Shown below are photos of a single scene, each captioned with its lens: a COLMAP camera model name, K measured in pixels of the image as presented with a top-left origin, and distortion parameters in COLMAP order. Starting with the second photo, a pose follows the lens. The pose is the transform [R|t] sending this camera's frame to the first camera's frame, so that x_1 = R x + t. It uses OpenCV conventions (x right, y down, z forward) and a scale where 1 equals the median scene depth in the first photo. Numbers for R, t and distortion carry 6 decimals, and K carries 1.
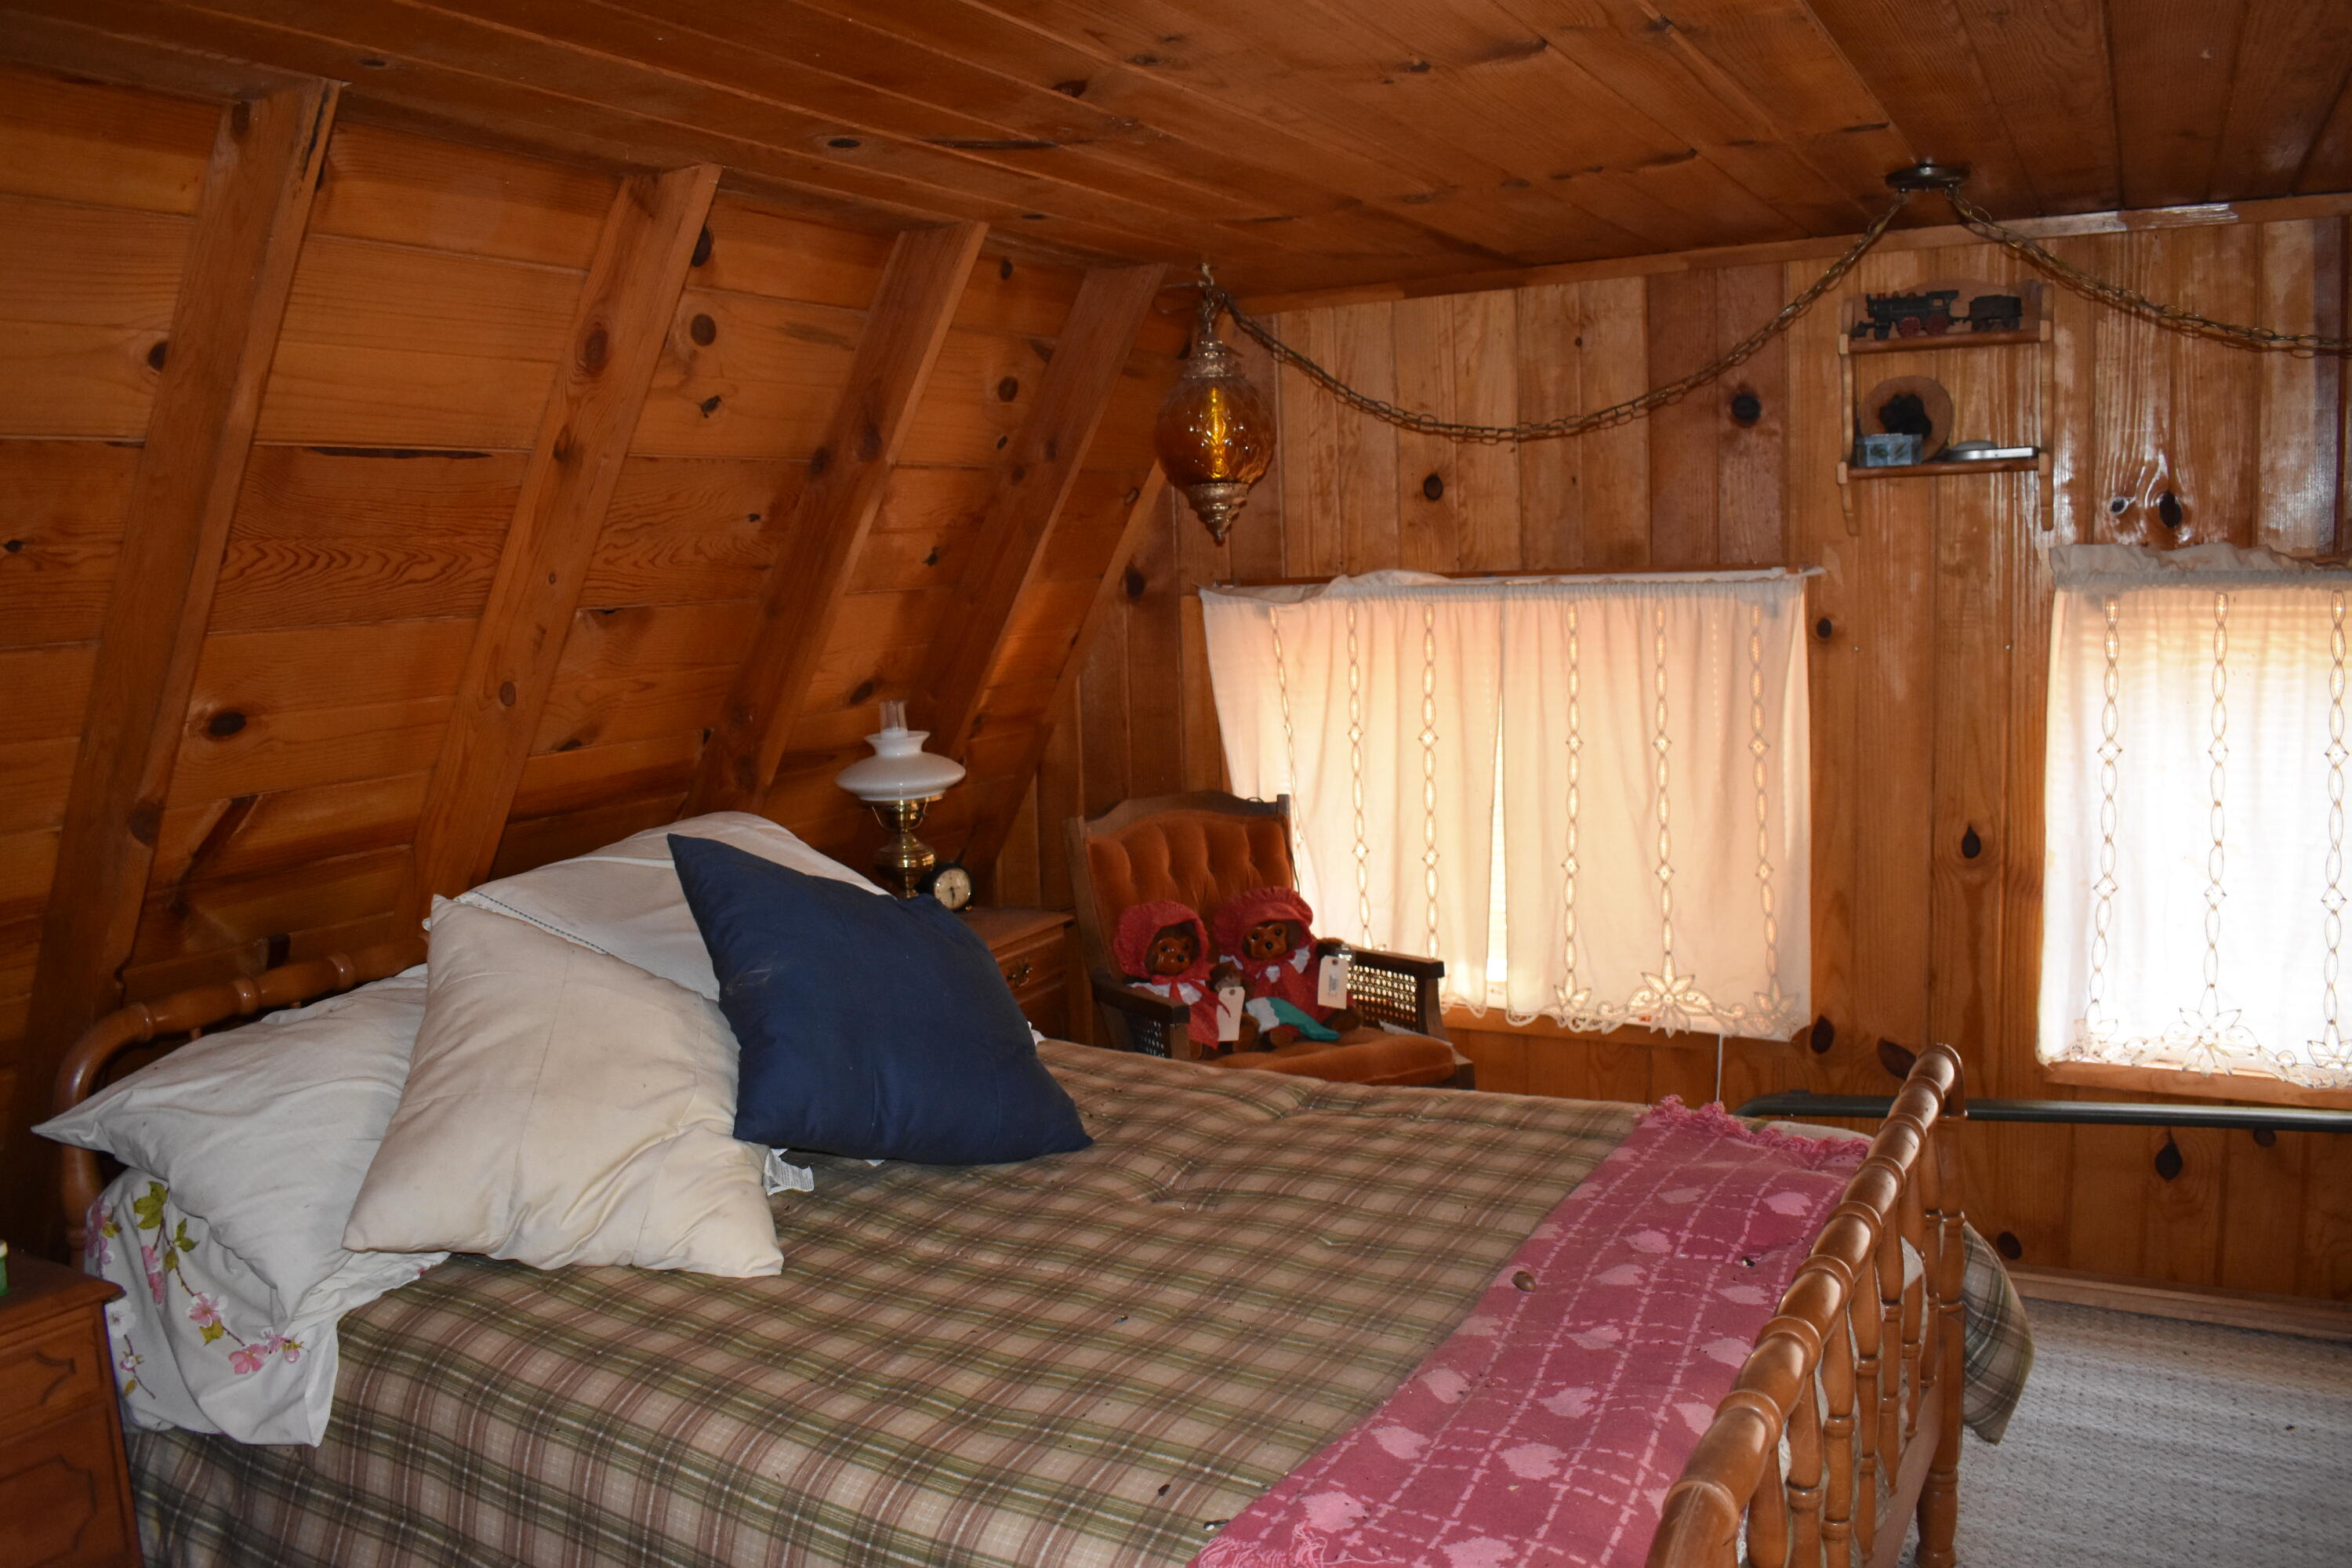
lens RADIAL K [[1836.4, 0, 1181.8], [0, 1836.4, 781.8], [0, 0, 1]] dist [-0.099574, 0.022507]
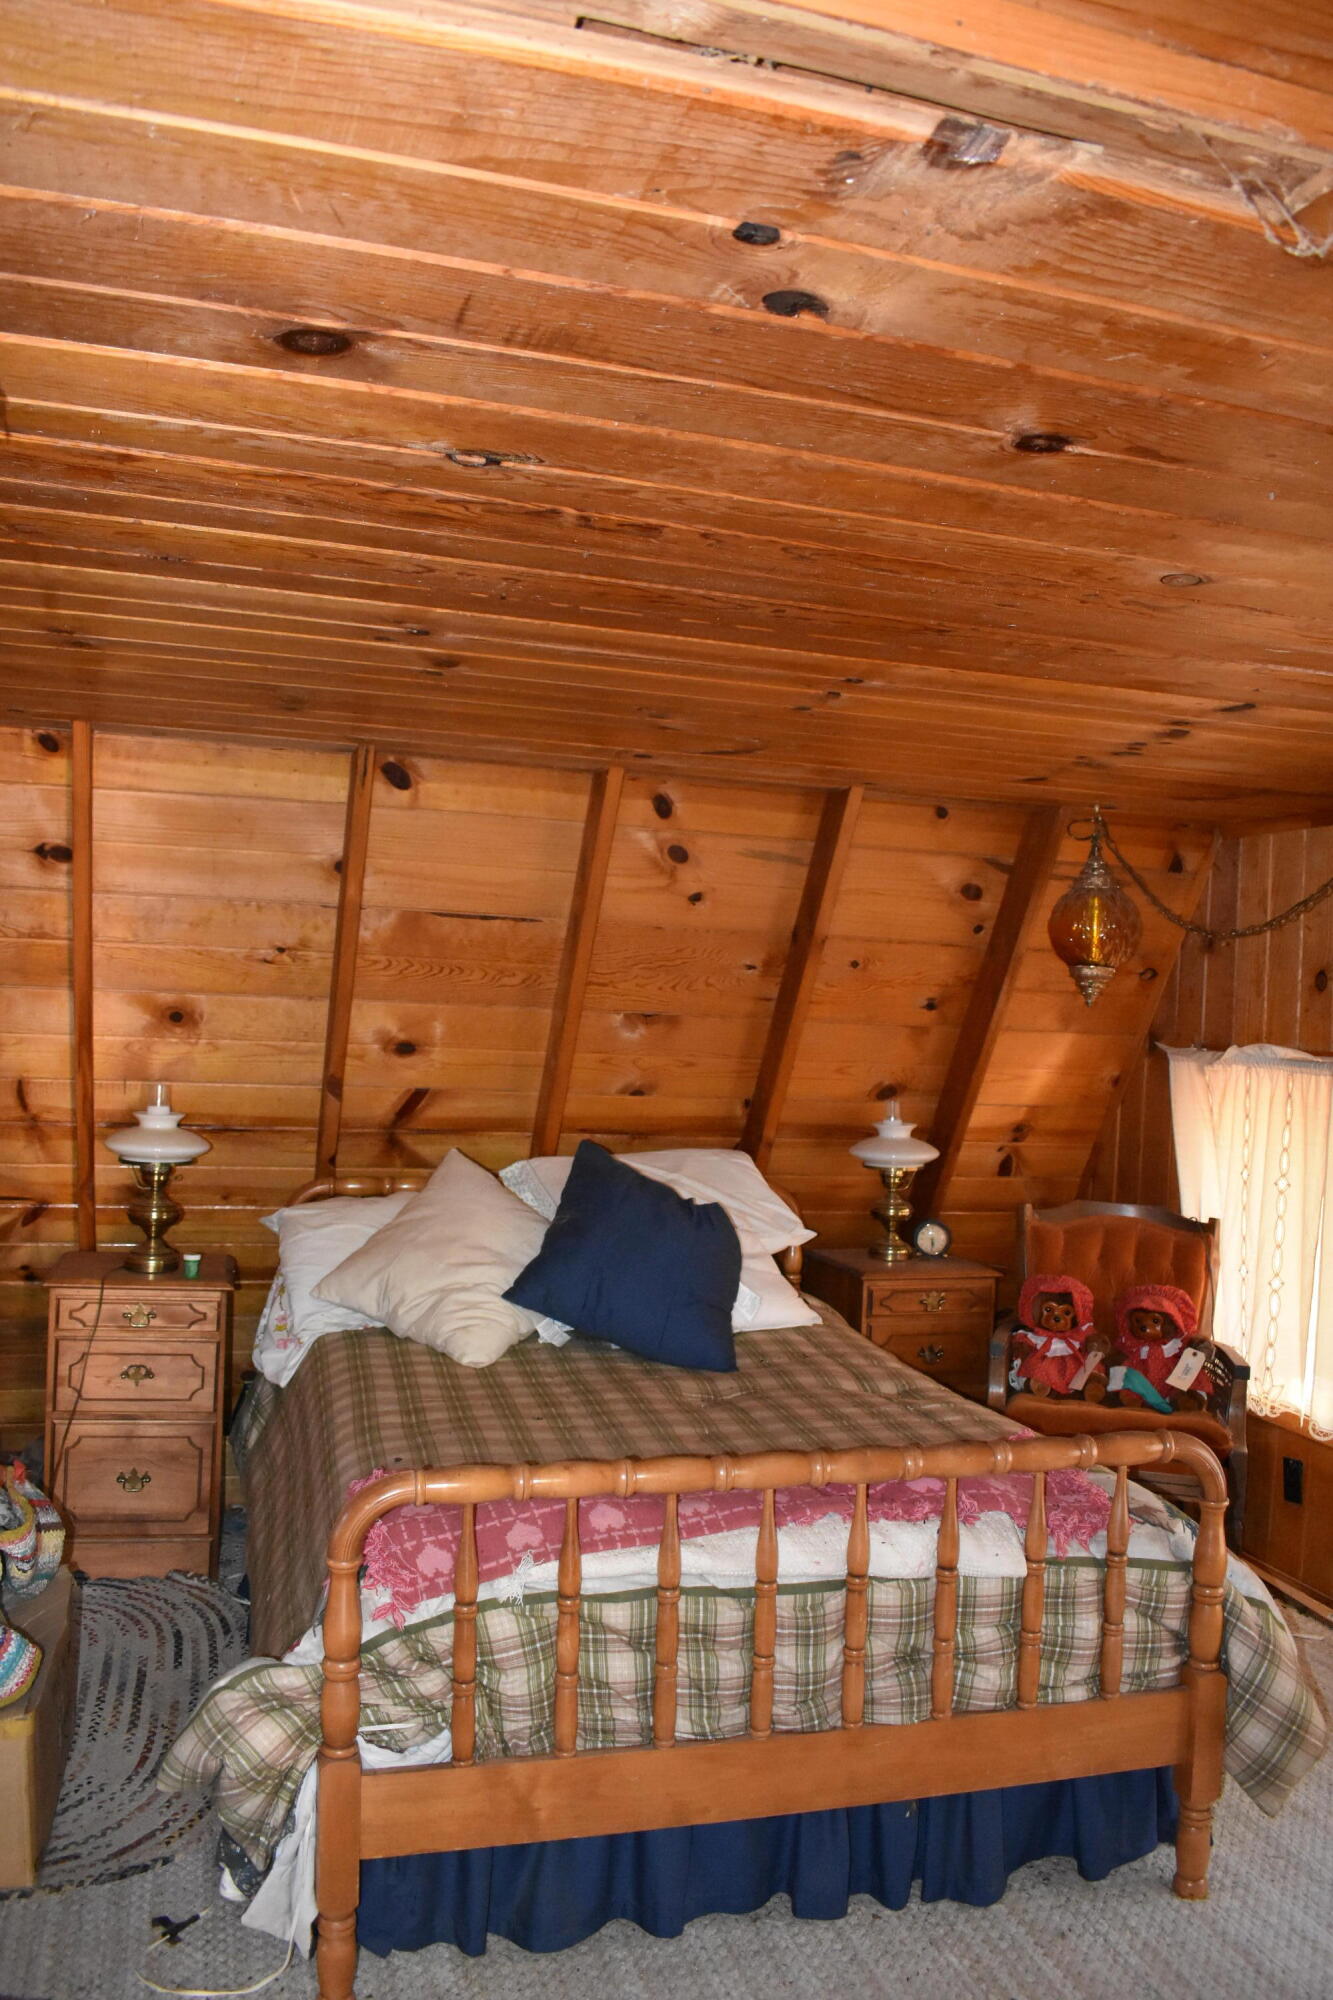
lens RADIAL K [[1635.6, 0, 697.8], [0, 1635.6, 942.4], [0, 0, 1]] dist [-0.100212, 0.000864]
pose [[0.708376, 0.048103, -0.704194, 0.654079], [-0.161238, 0.982323, -0.095094, -0.018857], [0.687172, 0.180905, 0.703611, -0.045636]]
